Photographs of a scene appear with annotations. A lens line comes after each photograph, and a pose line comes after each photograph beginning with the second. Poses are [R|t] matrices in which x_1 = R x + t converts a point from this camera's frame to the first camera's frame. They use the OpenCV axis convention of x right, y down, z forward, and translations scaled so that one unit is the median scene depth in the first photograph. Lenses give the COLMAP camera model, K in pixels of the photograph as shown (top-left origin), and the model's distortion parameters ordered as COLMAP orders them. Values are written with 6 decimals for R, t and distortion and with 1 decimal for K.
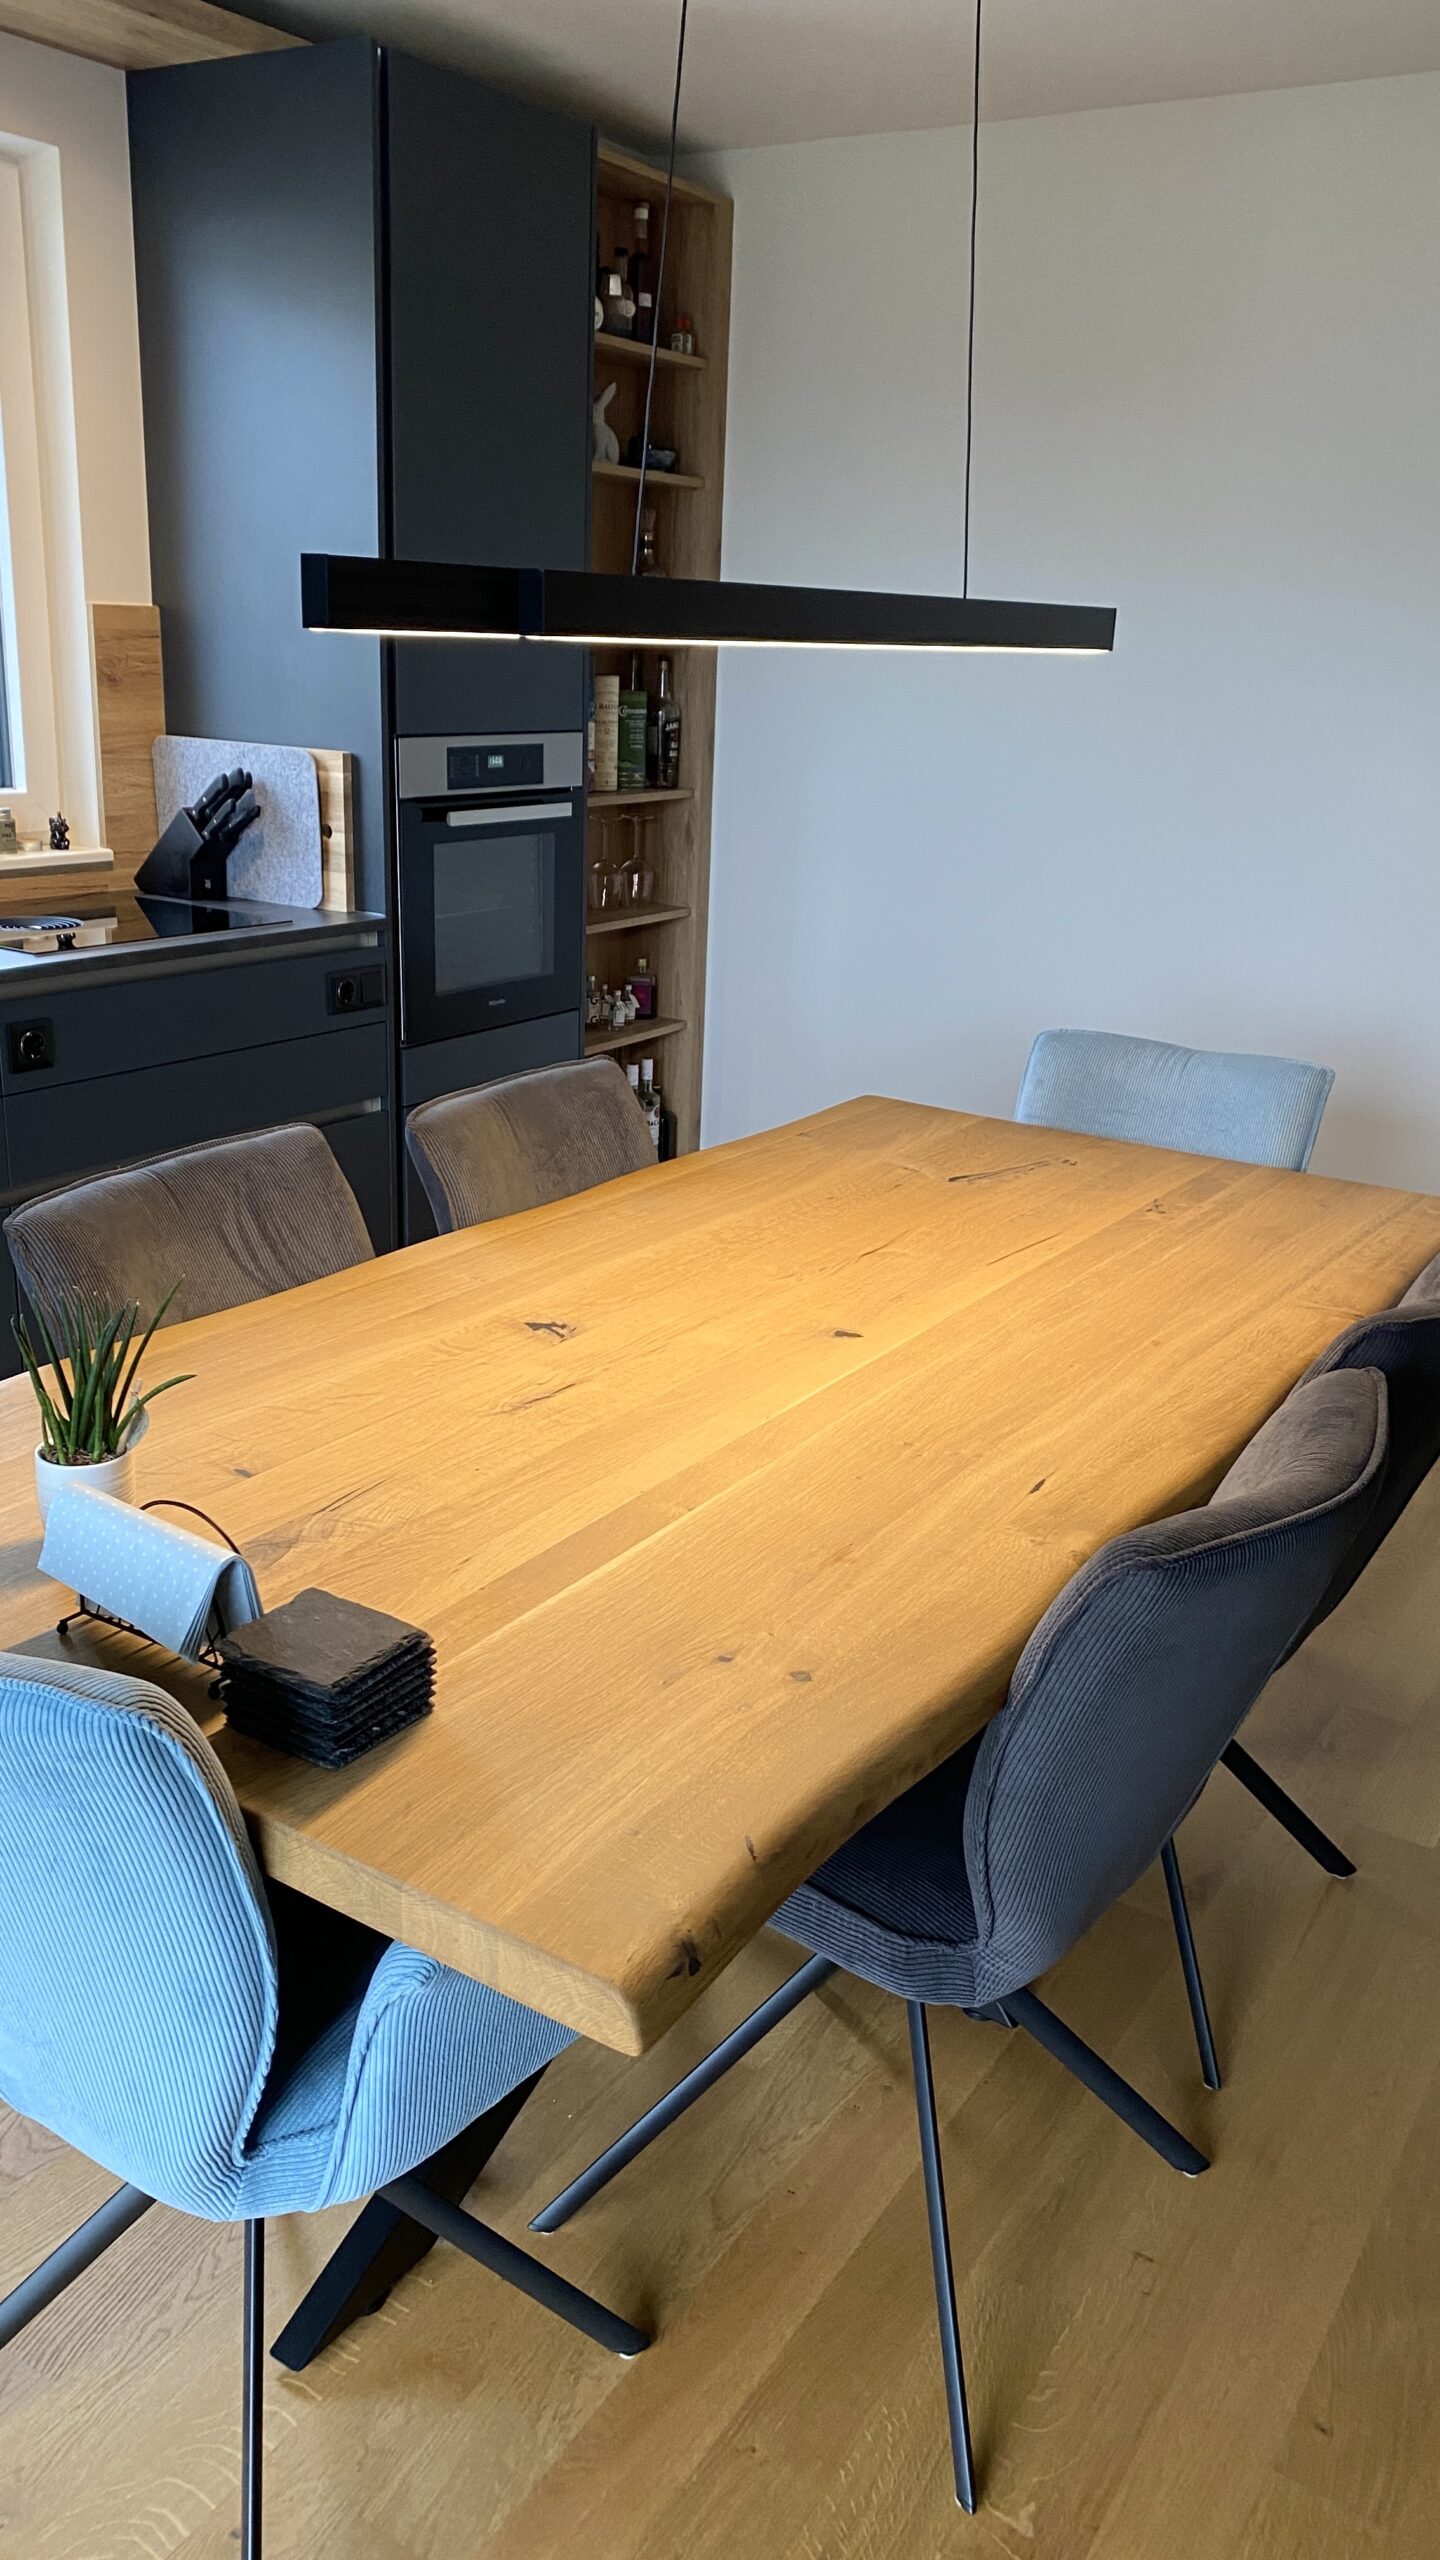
lens RADIAL K [[1959.8, 0, 747.5], [0, 1959.8, 1286.3], [0, 0, 1]] dist [0.009926, -0.024004]
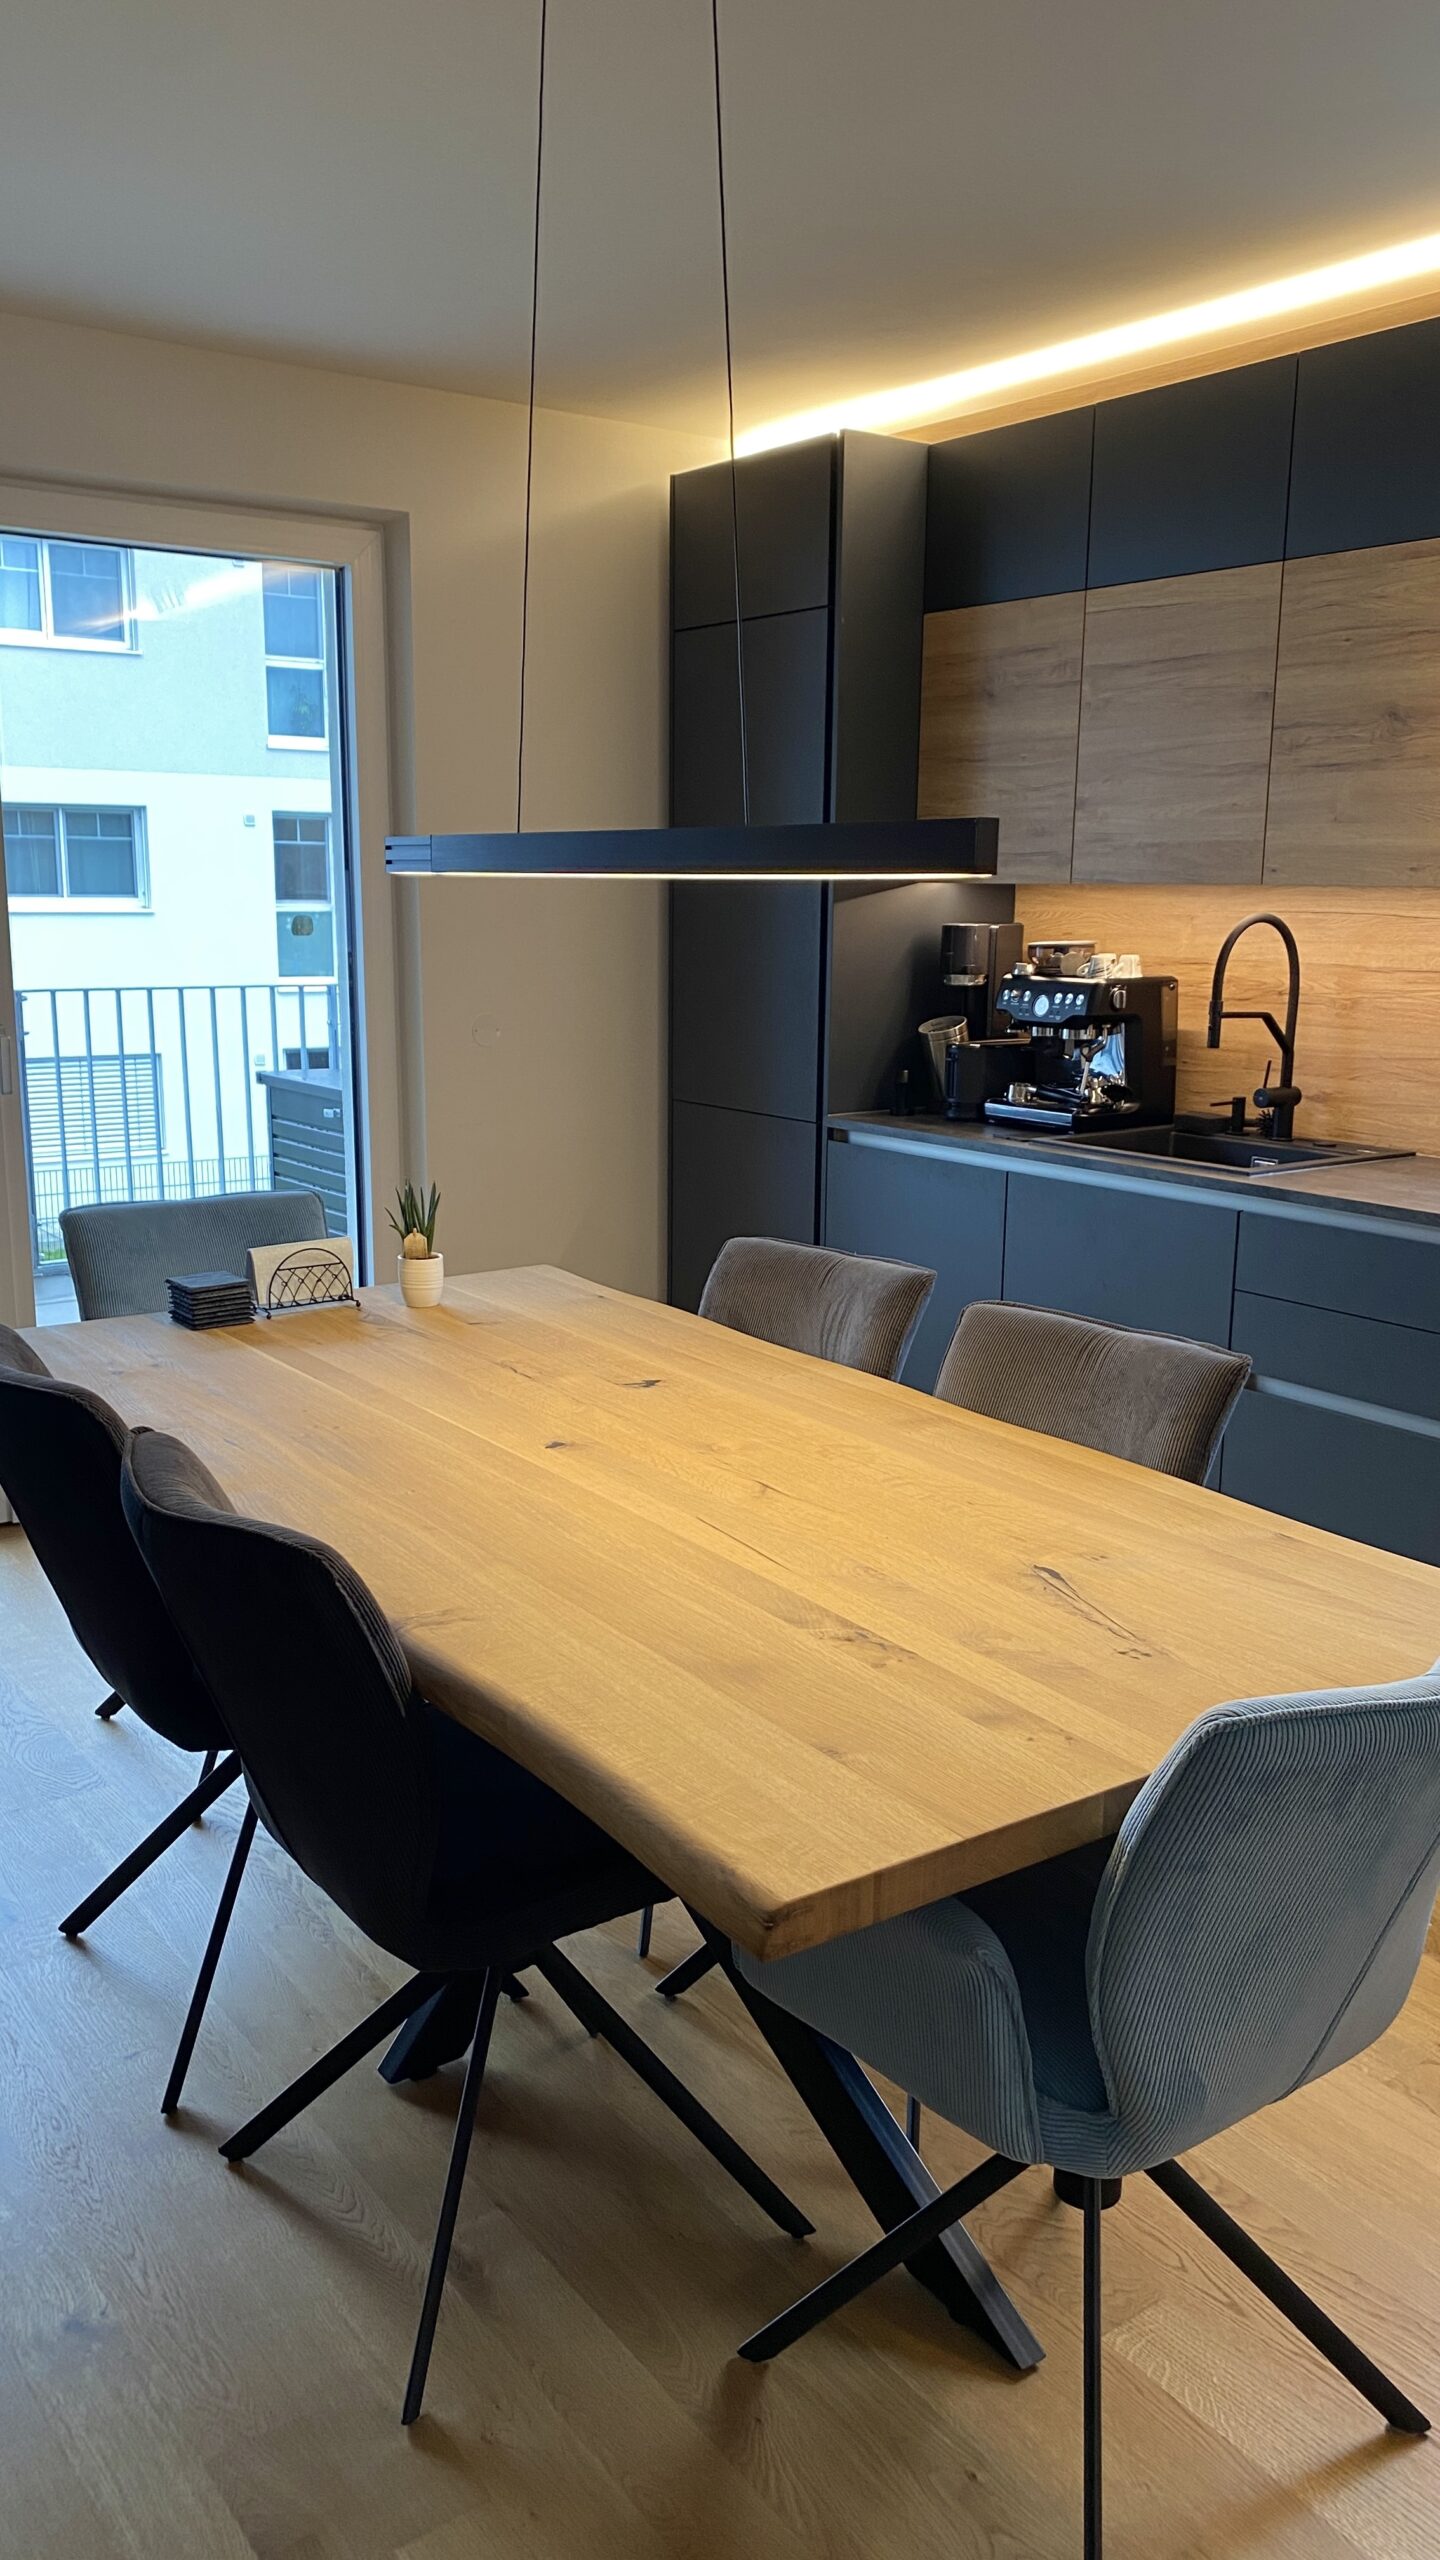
lens RADIAL K [[1944.4, 0, 733.5], [0, 1944.4, 1288.6], [0, 0, 1]] dist [0.173697, -0.438746]
pose [[-0.374807, 0.142461, -0.916092, 0.571571], [-0.319915, 0.907556, 0.272023, -0.221002], [0.870157, 0.395028, -0.294583, 0.752300]]
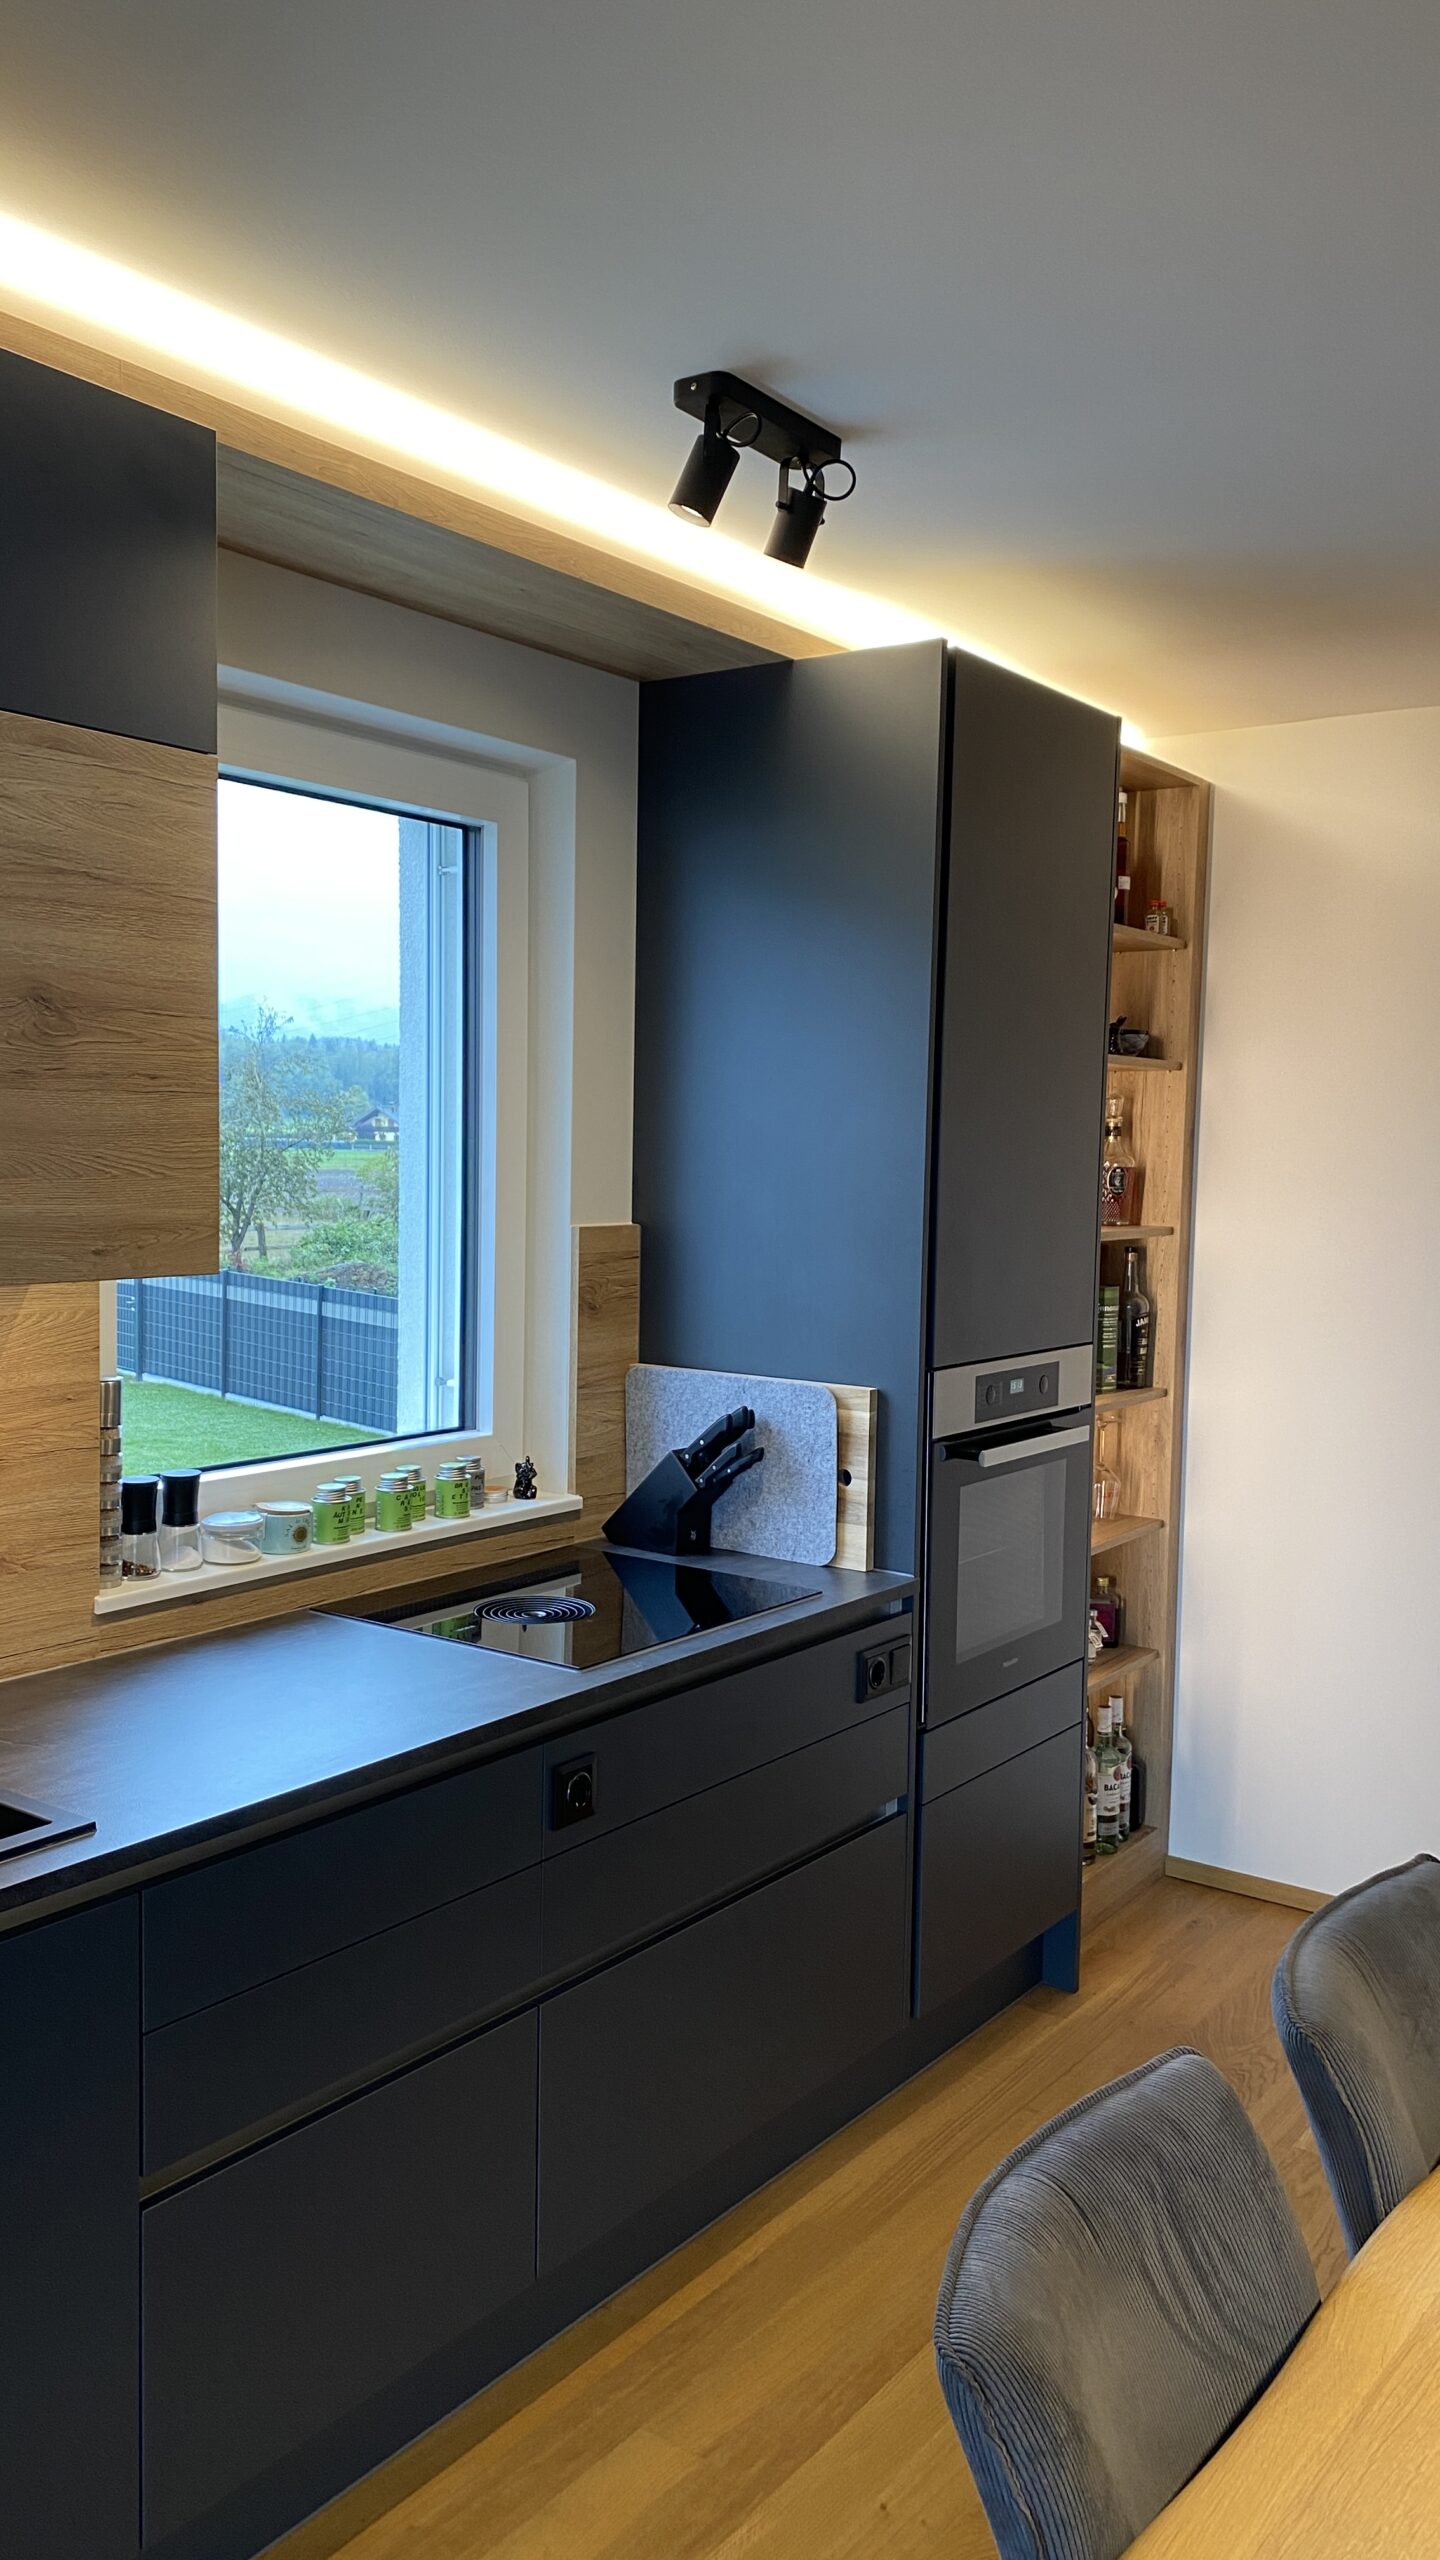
lens RADIAL K [[1944.4, 0, 733.5], [0, 1944.4, 1288.6], [0, 0, 1]] dist [0.173697, -0.438746]
pose [[0.997026, -0.018852, -0.074719, -0.194117], [-0.000099, 0.969302, -0.245875, -0.101325], [0.077060, 0.245151, 0.966417, 0.154326]]
